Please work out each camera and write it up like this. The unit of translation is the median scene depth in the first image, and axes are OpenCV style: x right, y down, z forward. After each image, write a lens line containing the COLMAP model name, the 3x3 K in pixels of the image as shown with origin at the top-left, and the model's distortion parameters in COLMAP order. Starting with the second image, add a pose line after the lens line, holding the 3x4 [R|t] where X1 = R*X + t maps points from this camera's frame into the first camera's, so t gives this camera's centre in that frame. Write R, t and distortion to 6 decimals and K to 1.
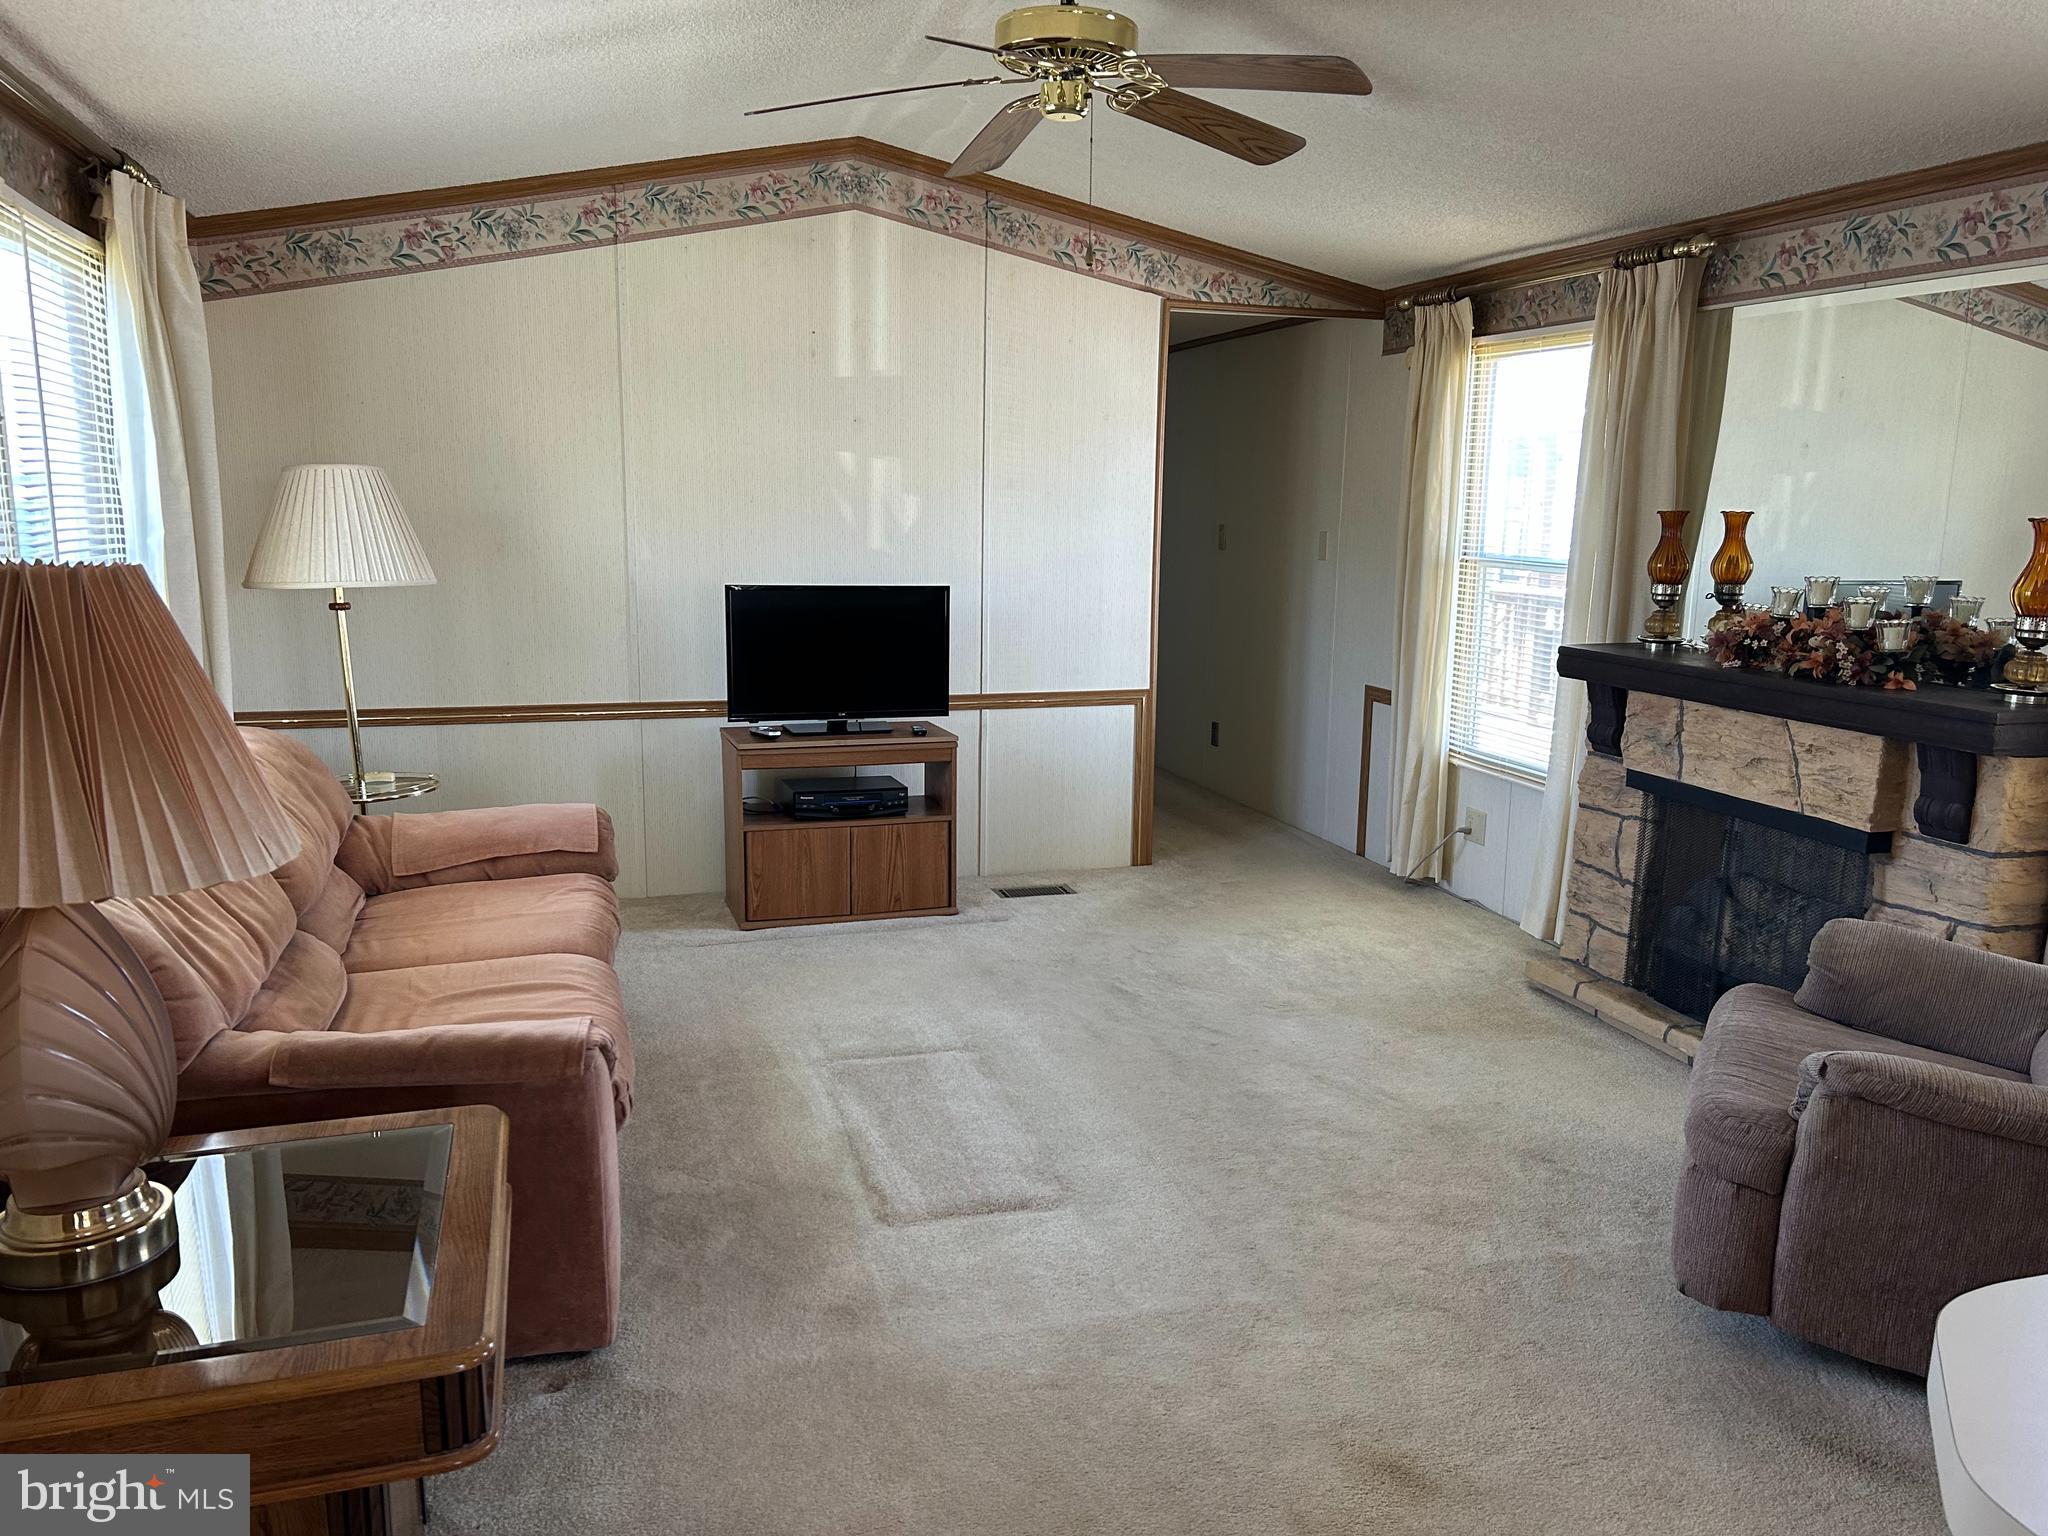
lens RADIAL K [[1537.3, 0, 1006.5], [0, 1537.3, 796.3], [0, 0, 1]] dist [0.063615, -0.066926]
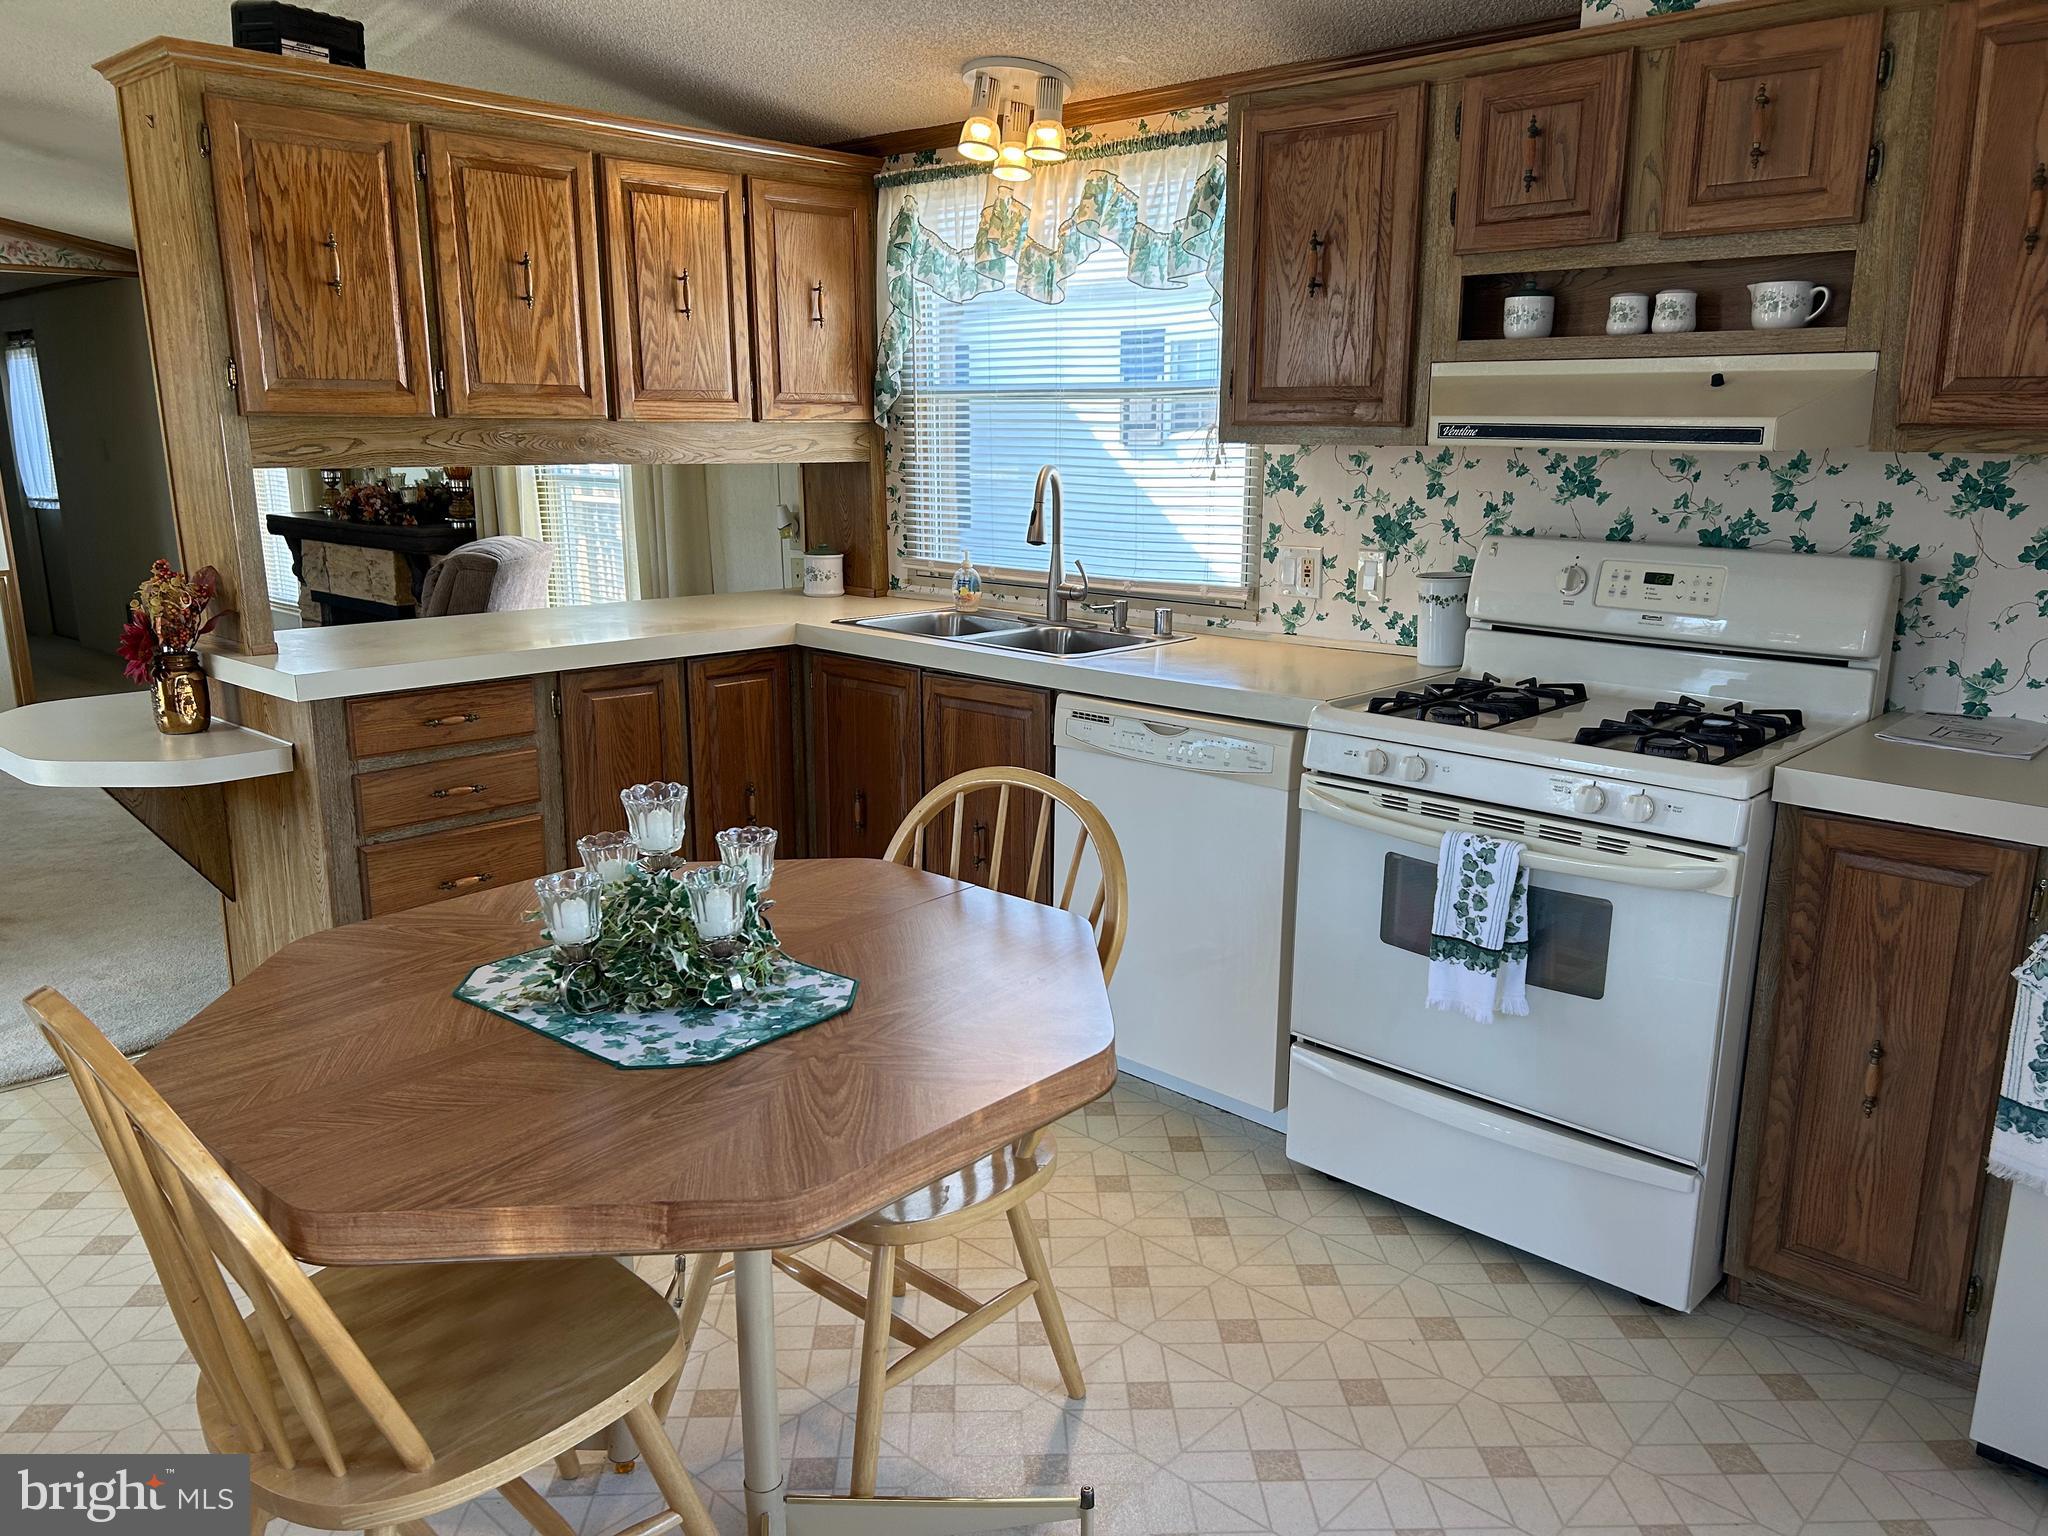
lens RADIAL K [[1537.3, 0, 1017.1], [0, 1537.3, 788.9], [0, 0, 1]] dist [0.063615, -0.066926]
pose [[0.865367, -0.128178, 0.484469, 0.228206], [0.106384, 0.991689, 0.072352, 0.141760], [-0.489716, -0.011071, 0.871811, -0.711158]]
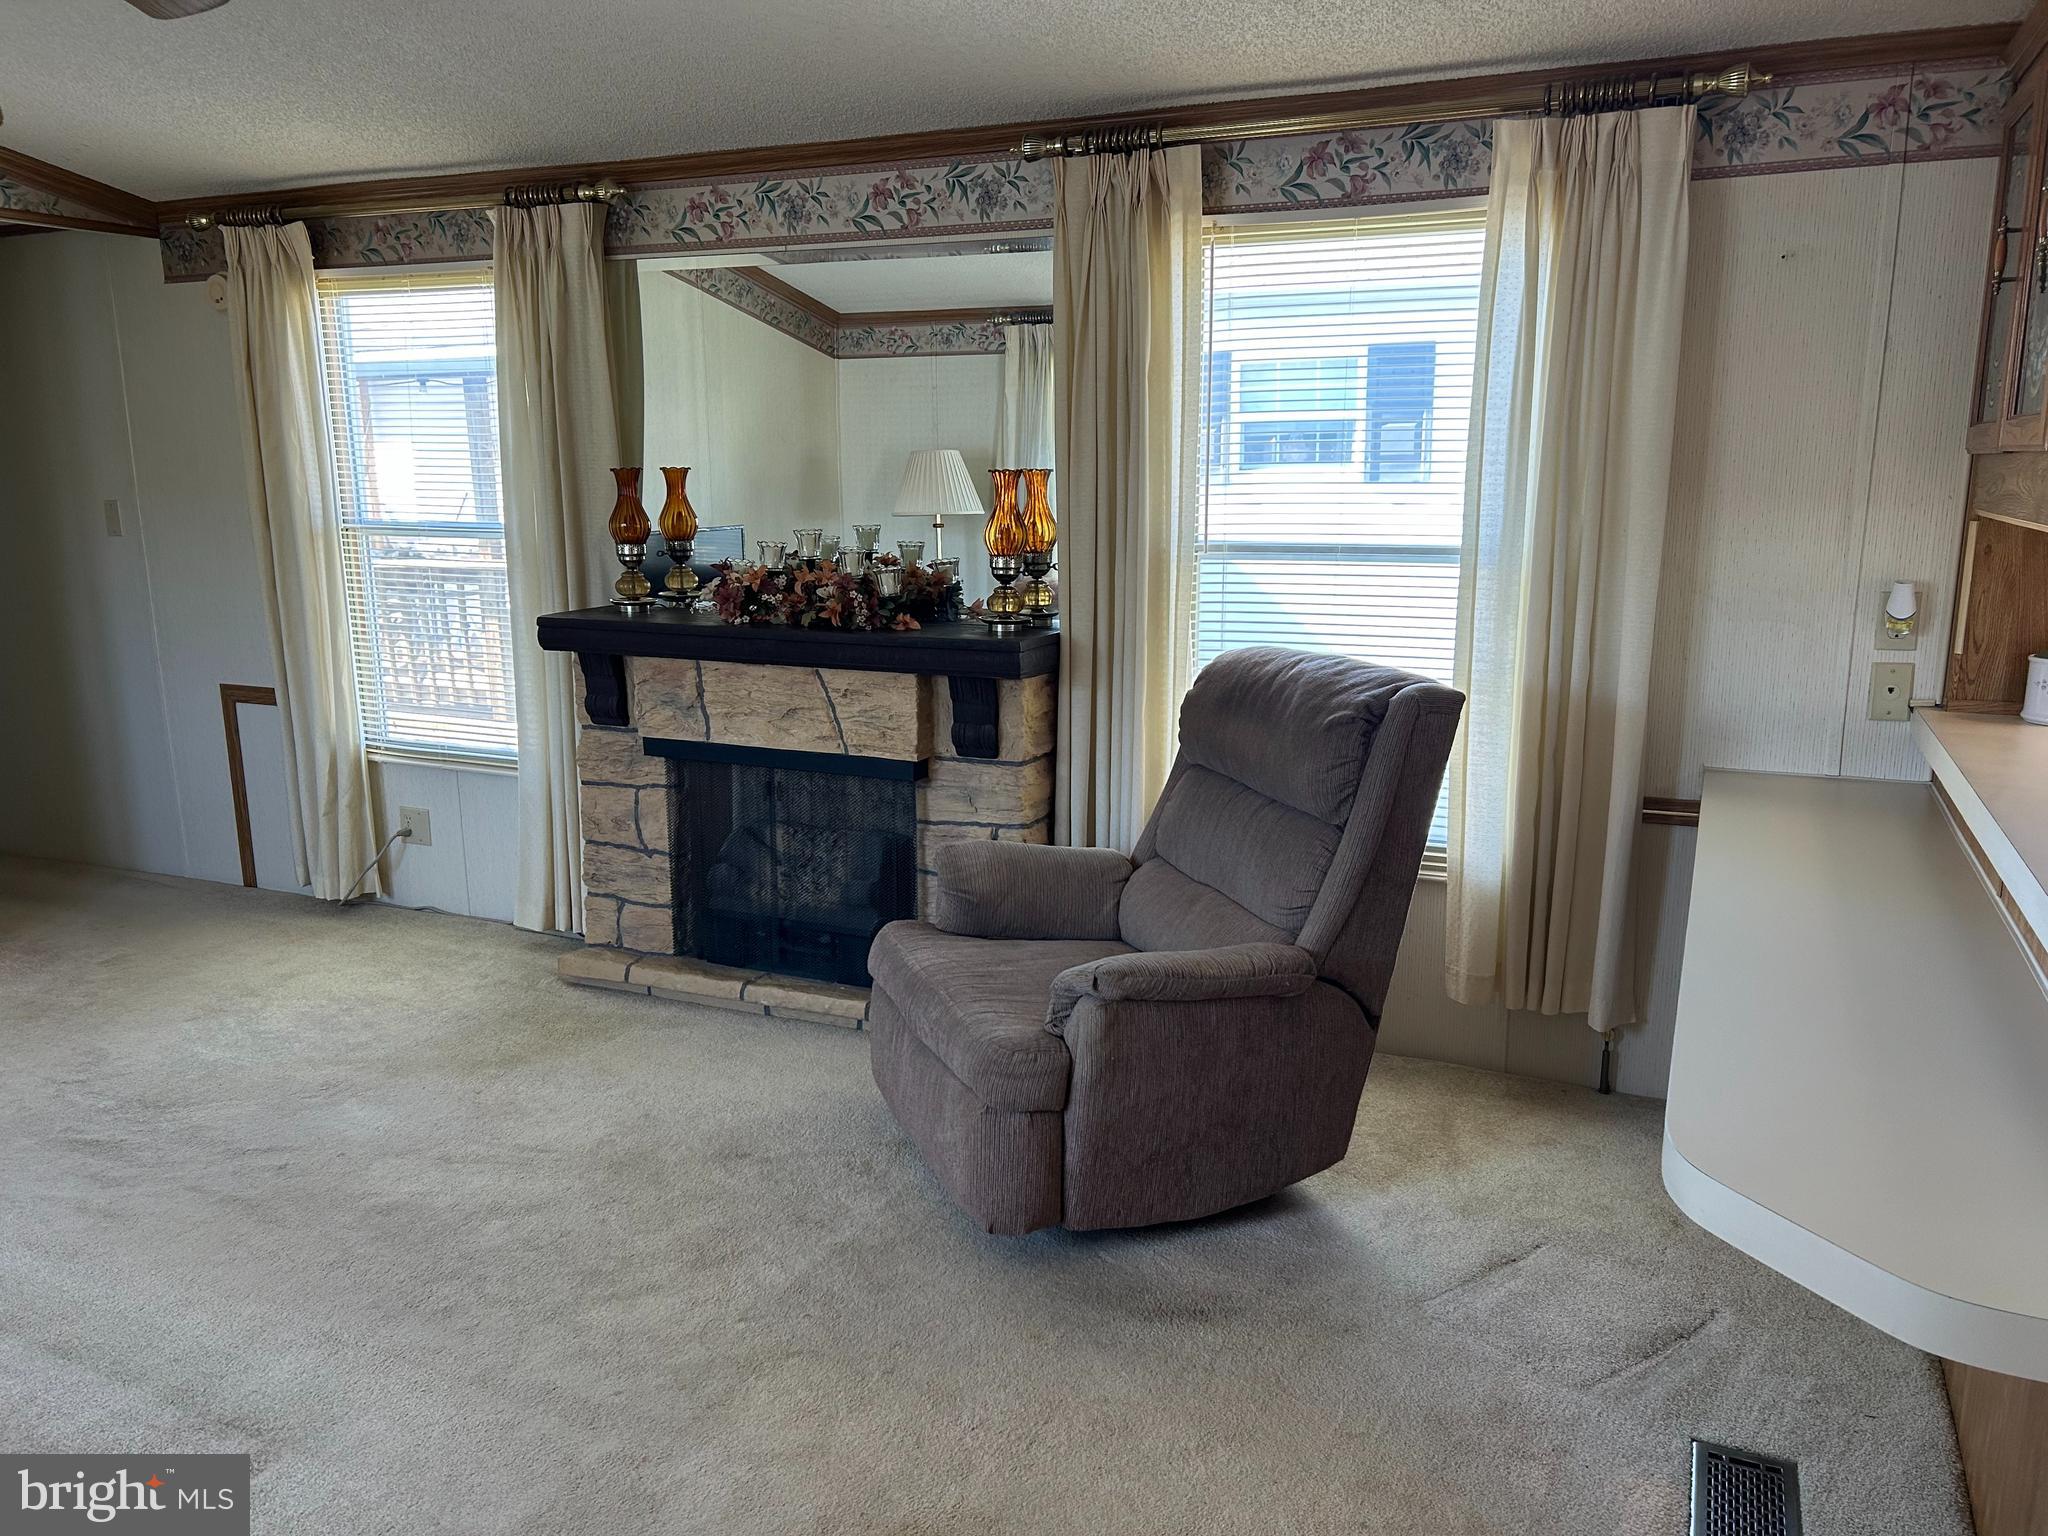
lens RADIAL K [[1537.3, 0, 1079.9], [0, 1537.3, 797.2], [0, 0, 1]] dist [0.063615, -0.066926]
pose [[0.656069, -0.181929, 0.732445, -0.133525], [0.161124, 0.981899, 0.099567, -0.033198], [-0.737301, 0.052692, 0.673506, 0.152928]]
